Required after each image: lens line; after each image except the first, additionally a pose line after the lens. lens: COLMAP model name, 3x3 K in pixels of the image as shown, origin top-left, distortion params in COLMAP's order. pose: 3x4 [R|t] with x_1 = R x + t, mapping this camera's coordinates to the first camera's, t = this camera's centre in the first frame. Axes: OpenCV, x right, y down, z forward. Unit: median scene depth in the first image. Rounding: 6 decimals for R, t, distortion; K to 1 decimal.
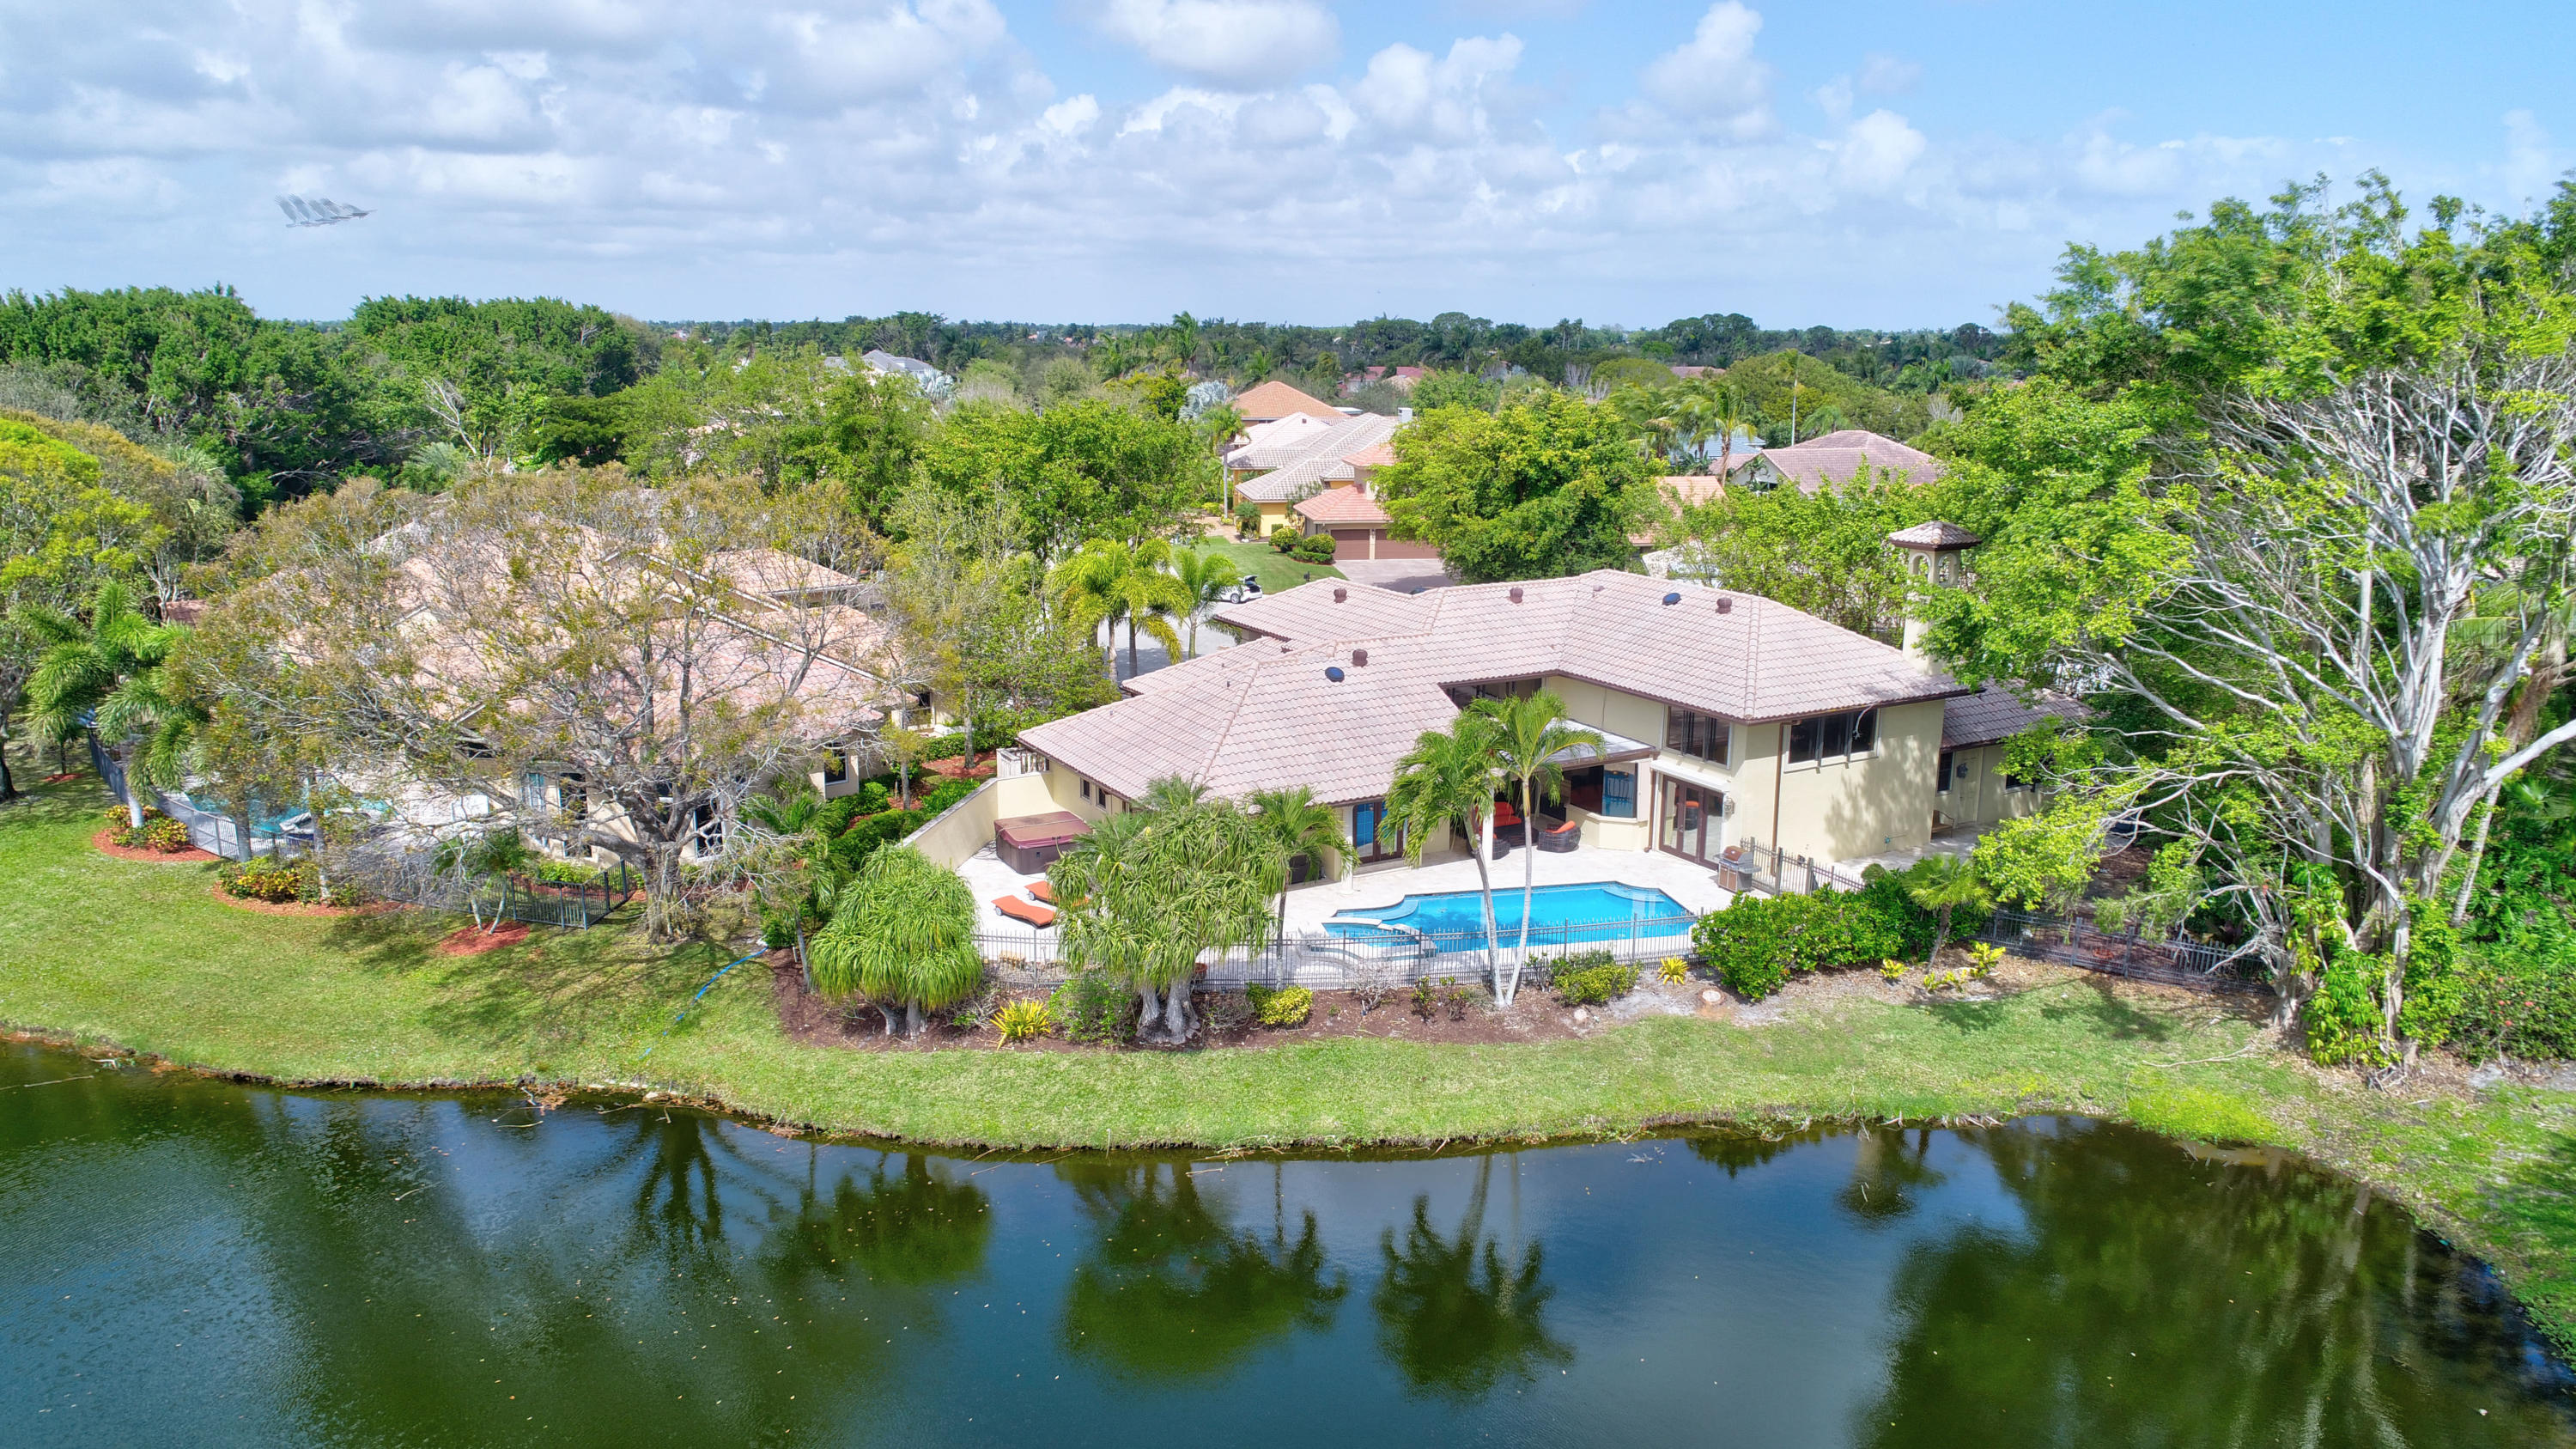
lens RADIAL K [[1800.1, 0, 1288.0], [0, 1800.1, 724.5], [0, 0, 1]] dist [-0.000297, 0.002666]
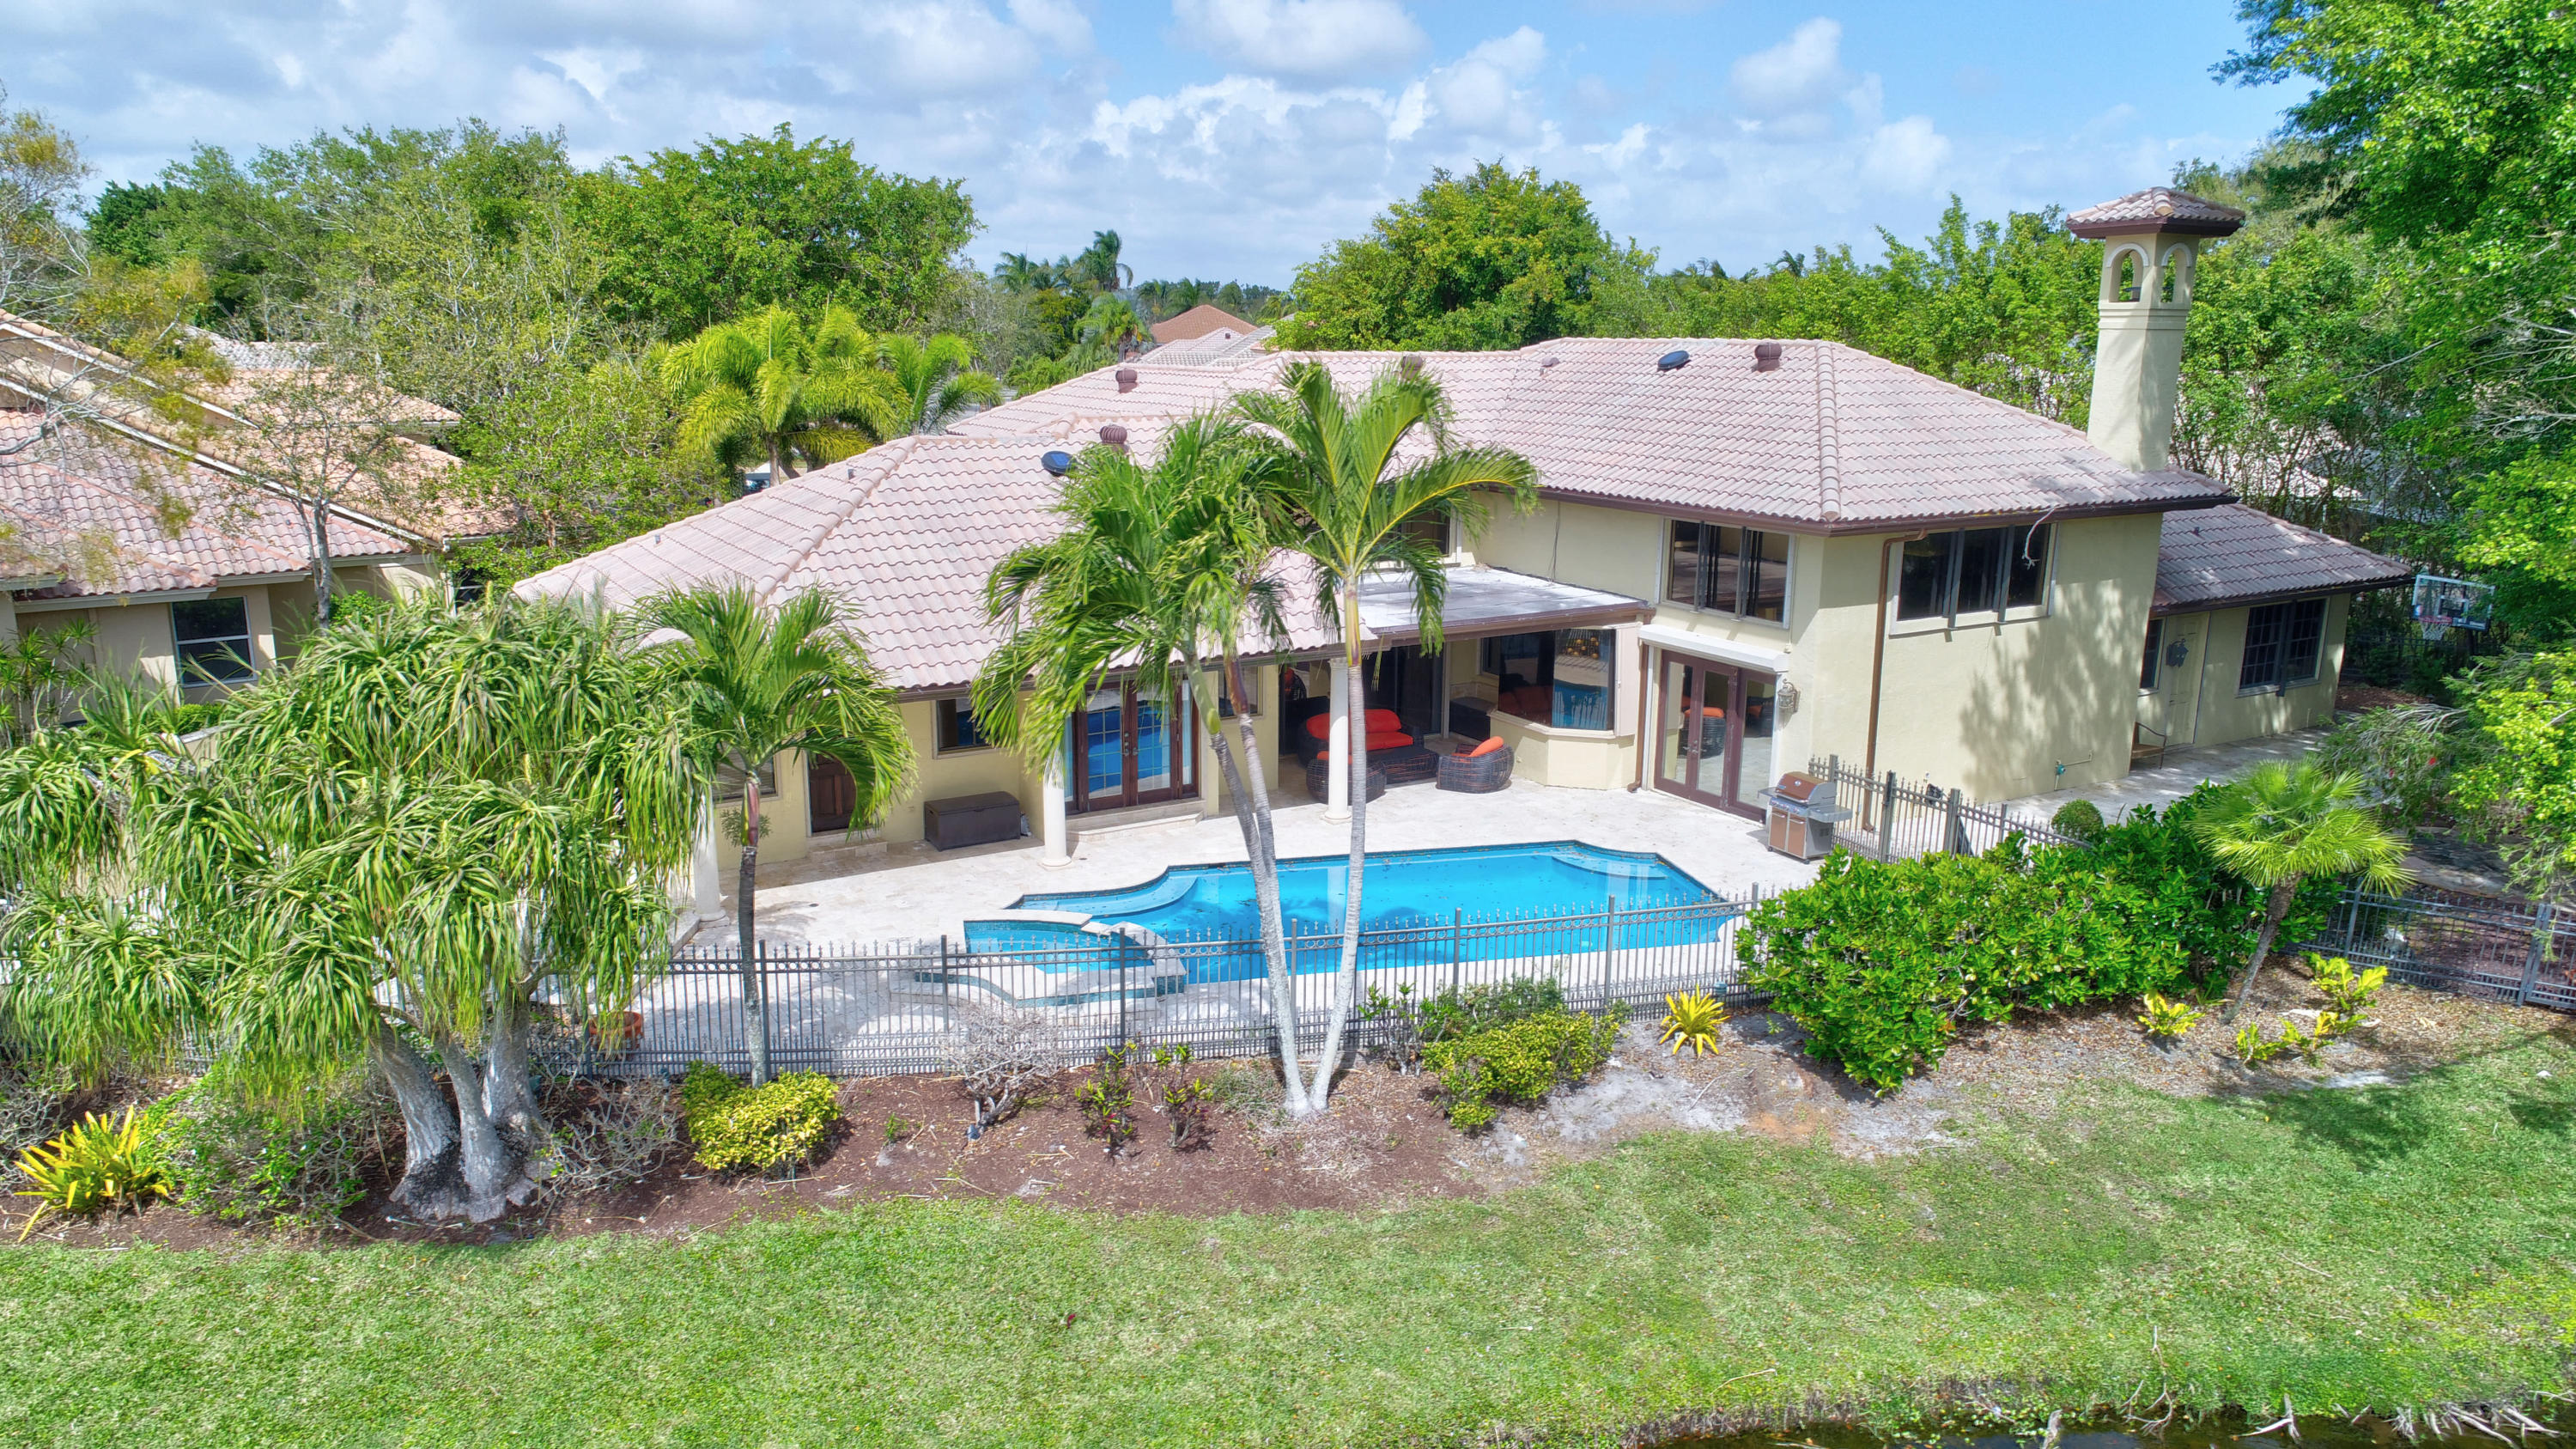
lens RADIAL K [[1800.1, 0, 1288.0], [0, 1800.1, 724.5], [0, 0, 1]] dist [-0.000297, 0.002666]
pose [[0.999931, -0.002398, 0.011475, 0.107565], [0.002386, 0.999997, 0.001097, 0.061323], [-0.011478, -0.001070, 0.999934, 0.552390]]
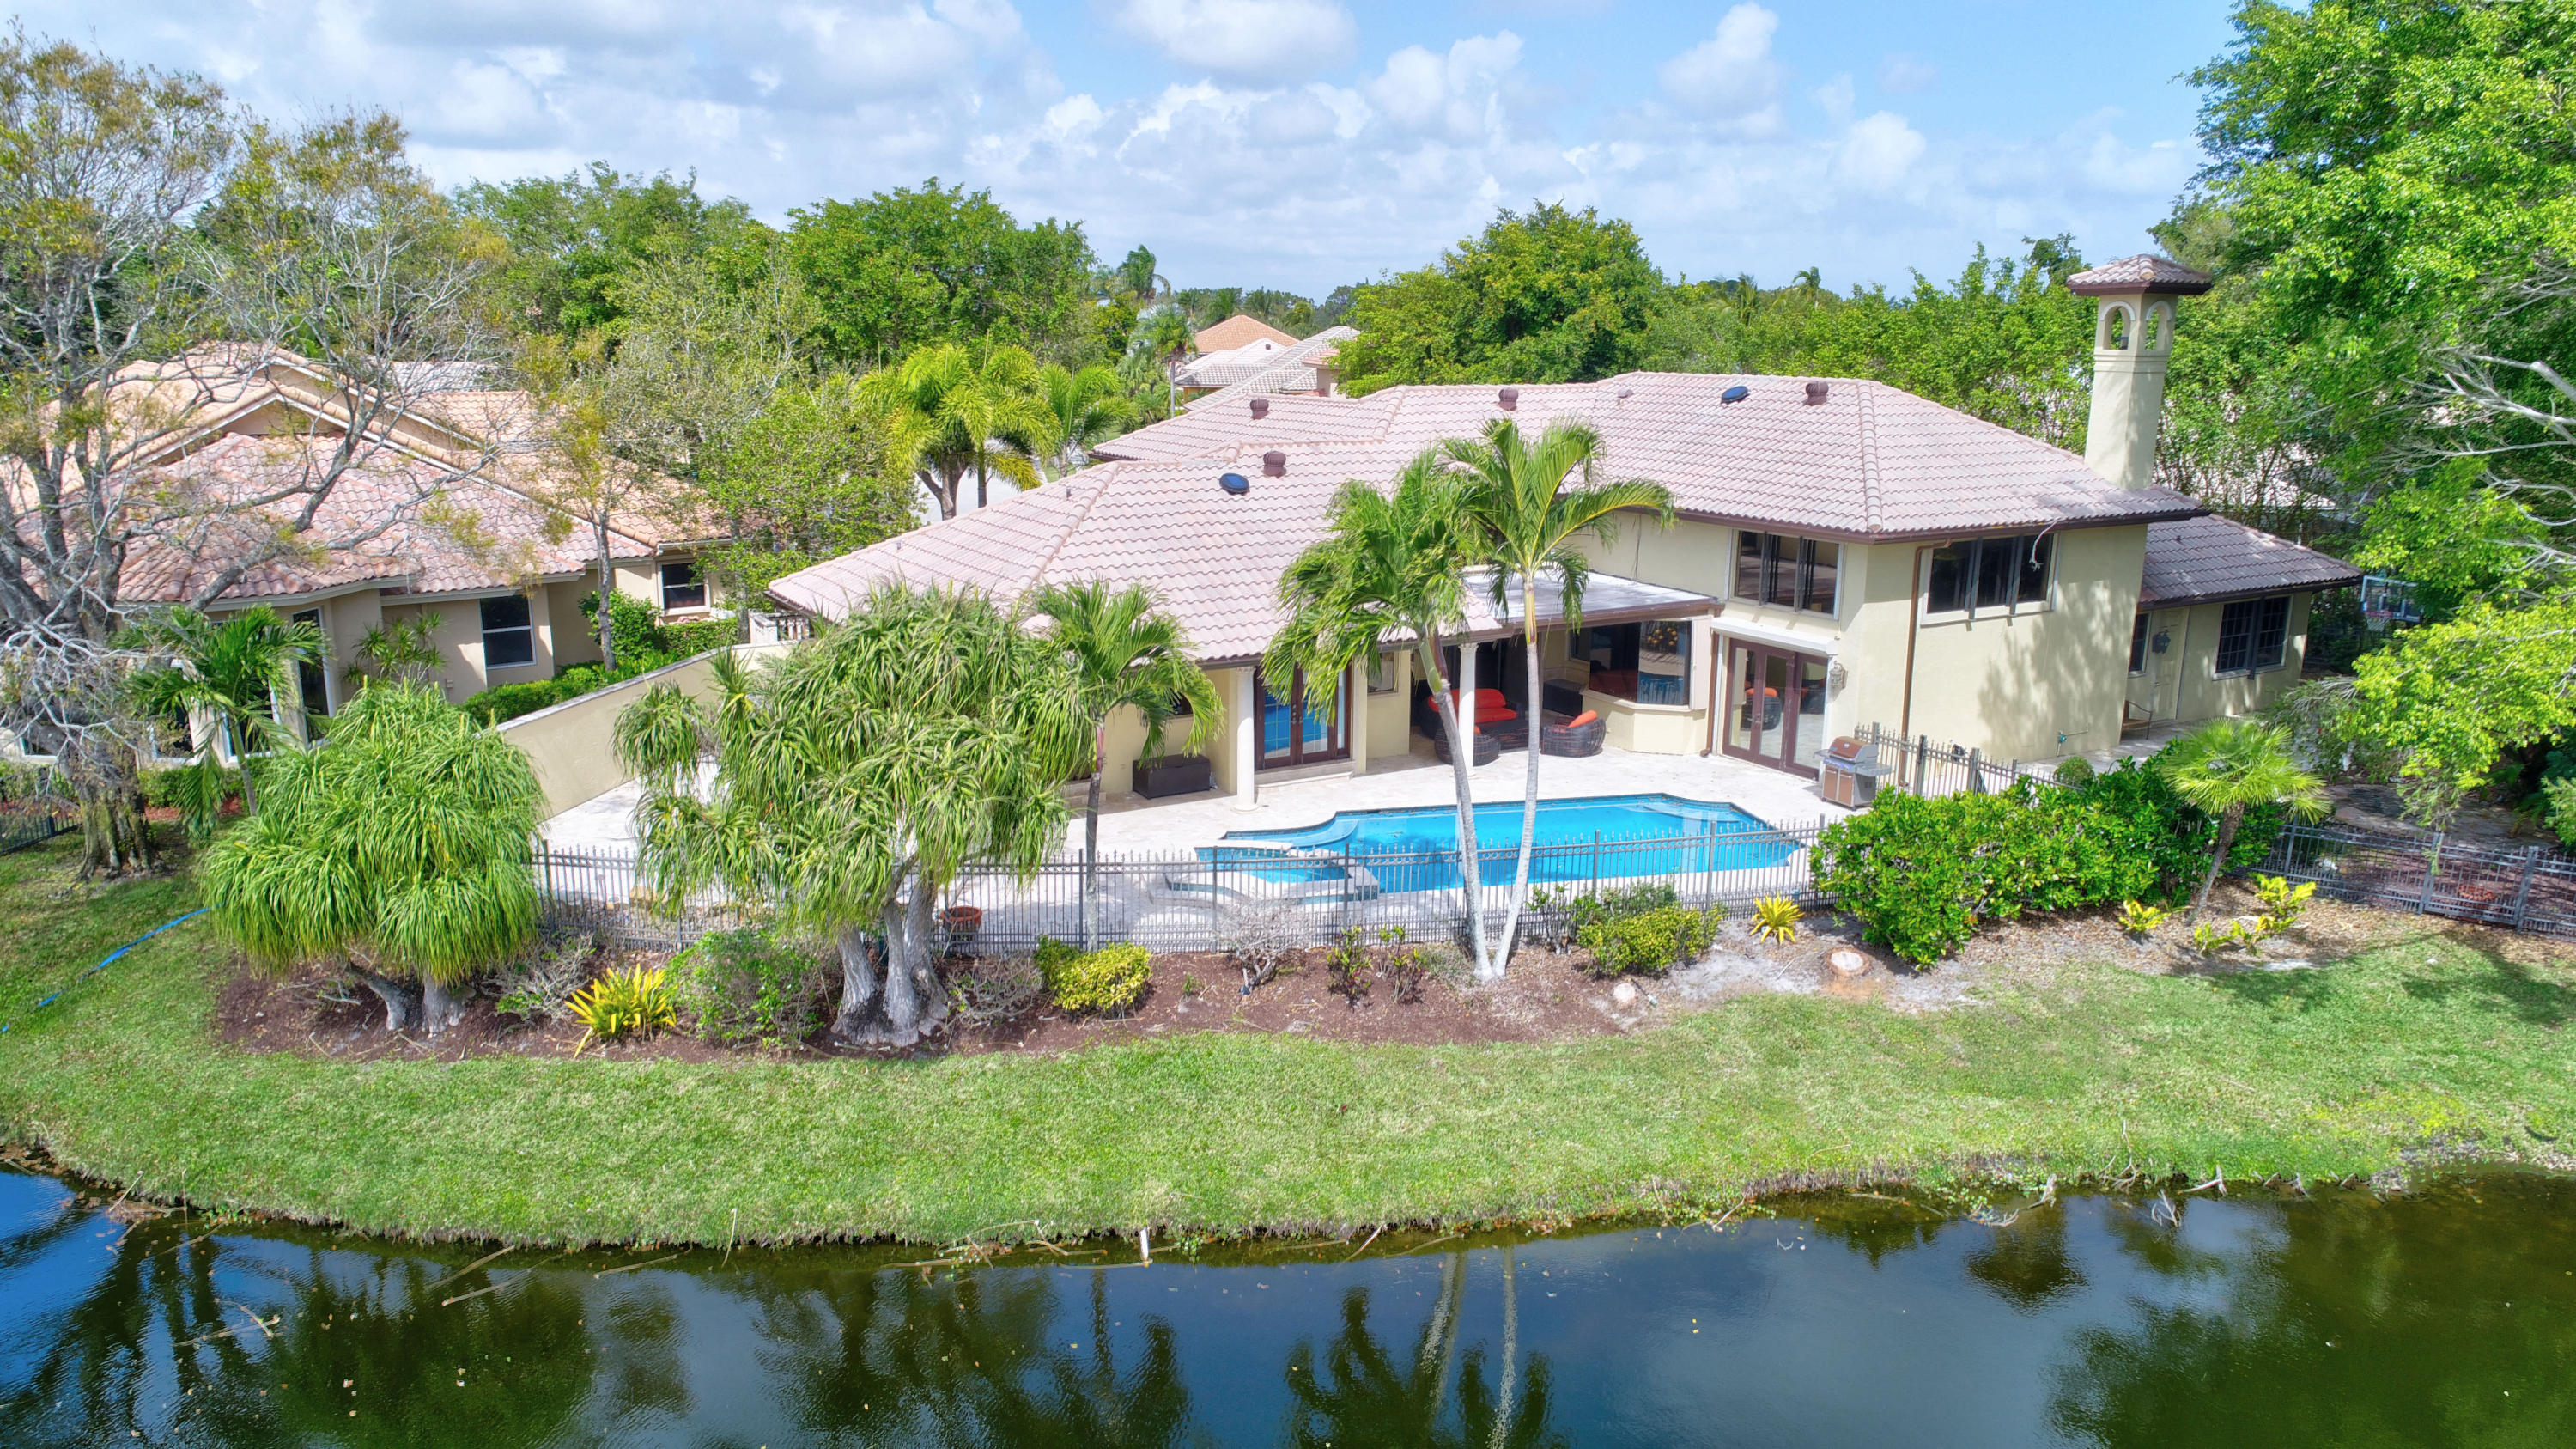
lens RADIAL K [[1800.1, 0, 1288.0], [0, 1800.1, 724.5], [0, 0, 1]] dist [-0.000297, 0.002666]
pose [[0.999976, -0.001424, 0.006735, 0.050046], [0.001422, 0.999999, 0.000368, 0.072976], [-0.006735, -0.000358, 0.999977, 0.413259]]
